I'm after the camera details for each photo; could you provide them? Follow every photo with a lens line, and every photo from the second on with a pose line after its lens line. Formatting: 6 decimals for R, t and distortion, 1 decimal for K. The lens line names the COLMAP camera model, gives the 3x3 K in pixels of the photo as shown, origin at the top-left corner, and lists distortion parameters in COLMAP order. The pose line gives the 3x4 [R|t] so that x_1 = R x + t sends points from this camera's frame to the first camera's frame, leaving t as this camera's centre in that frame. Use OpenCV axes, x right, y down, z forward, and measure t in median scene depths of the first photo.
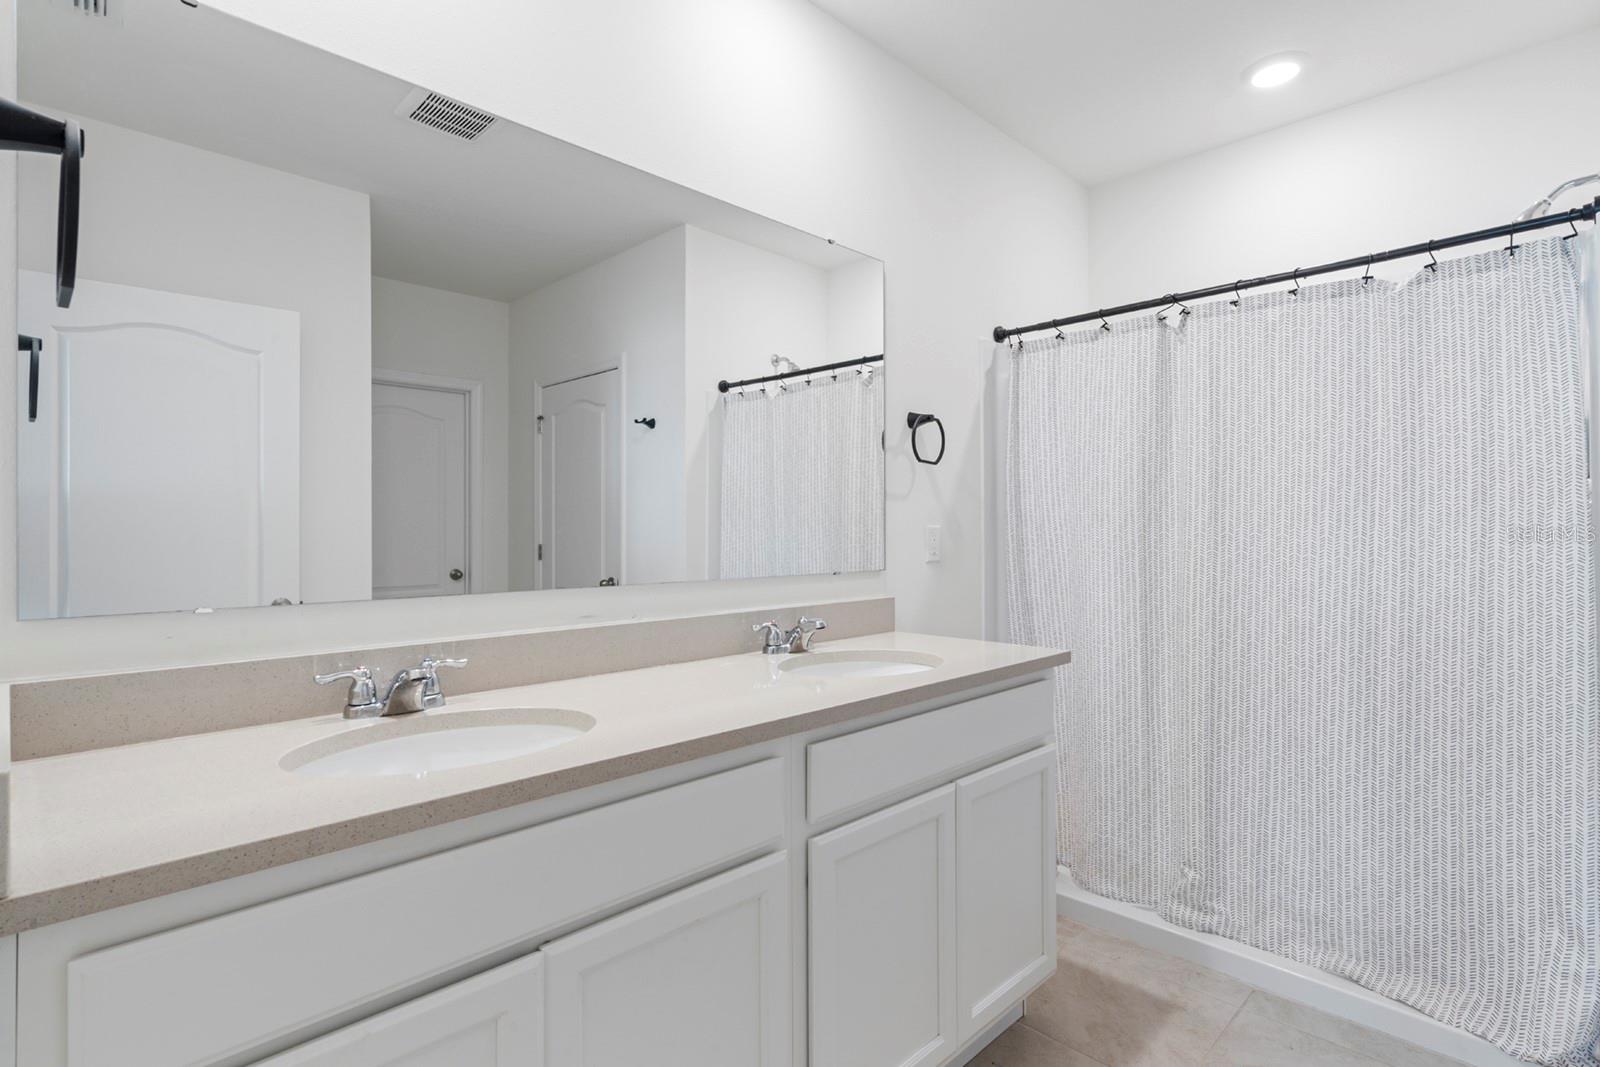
lens RADIAL K [[794.1, 0, 796.5], [0, 794.1, 527.8], [0, 0, 1]] dist [0.001304, 0.000160]
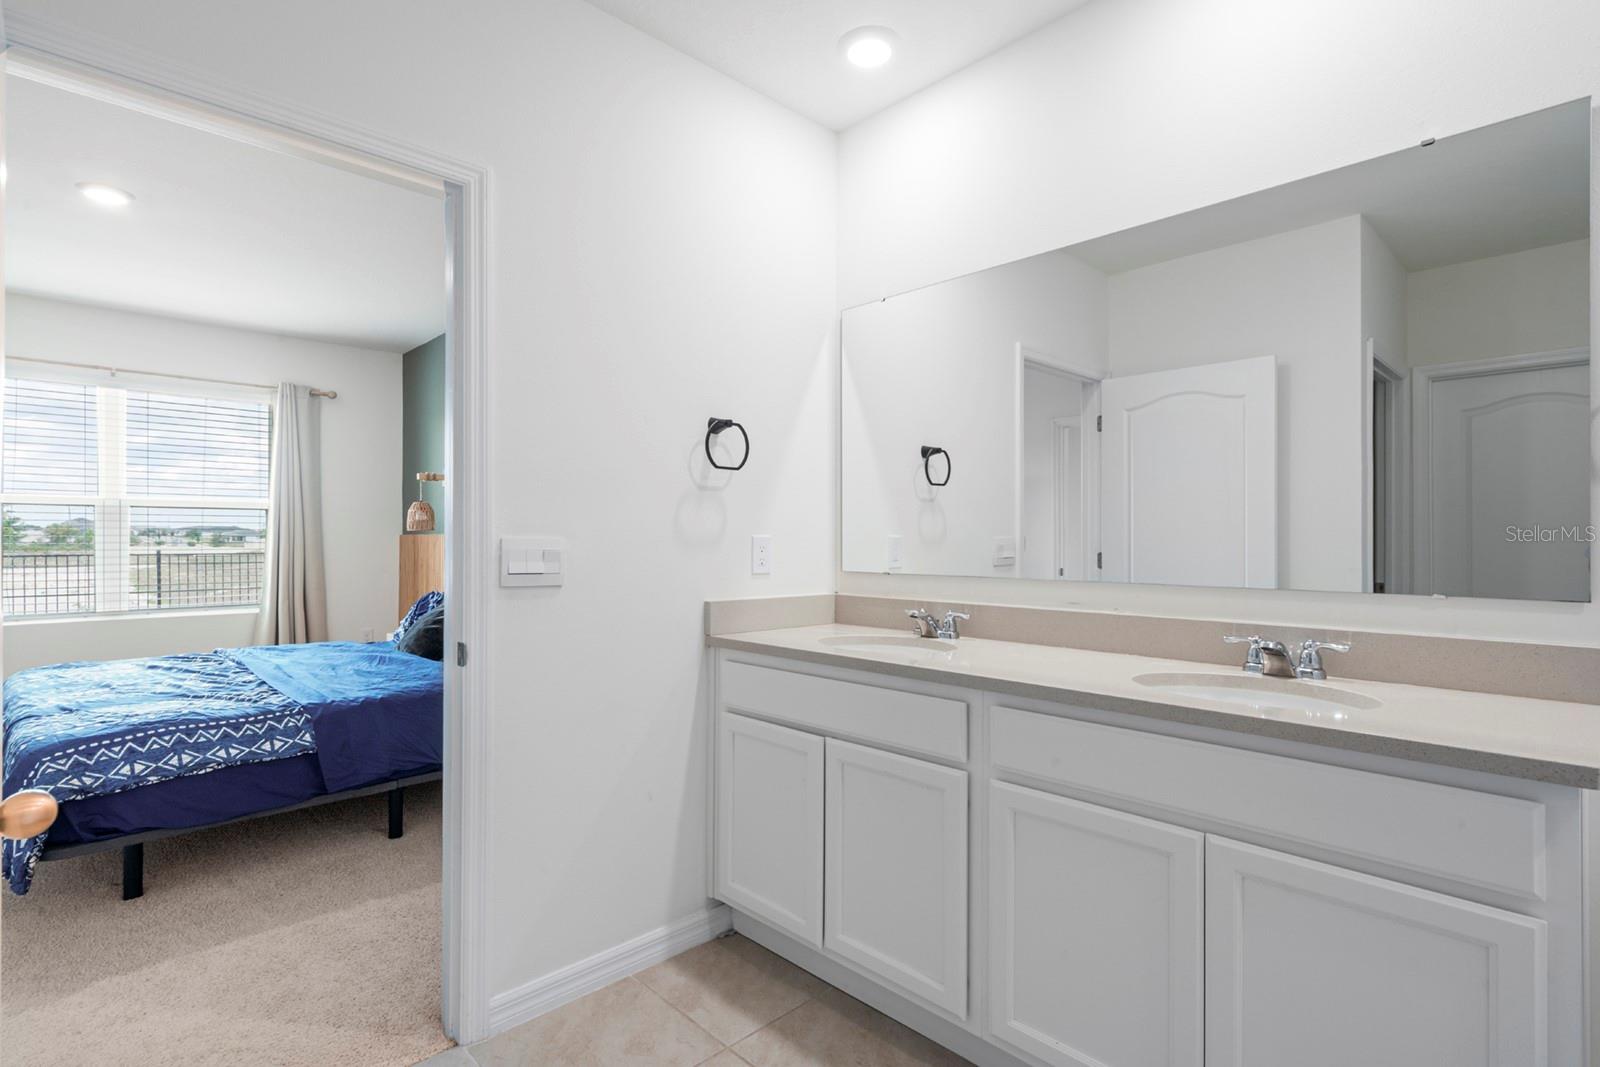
lens RADIAL K [[794.1, 0, 801.0], [0, 794.1, 539.6], [0, 0, 1]] dist [0.001304, 0.000160]
pose [[-0.023295, 0.002217, -0.999726, 1.410138], [0.005319, 0.999984, 0.002094, 0.003174], [0.999714, -0.005269, -0.023306, 0.789659]]
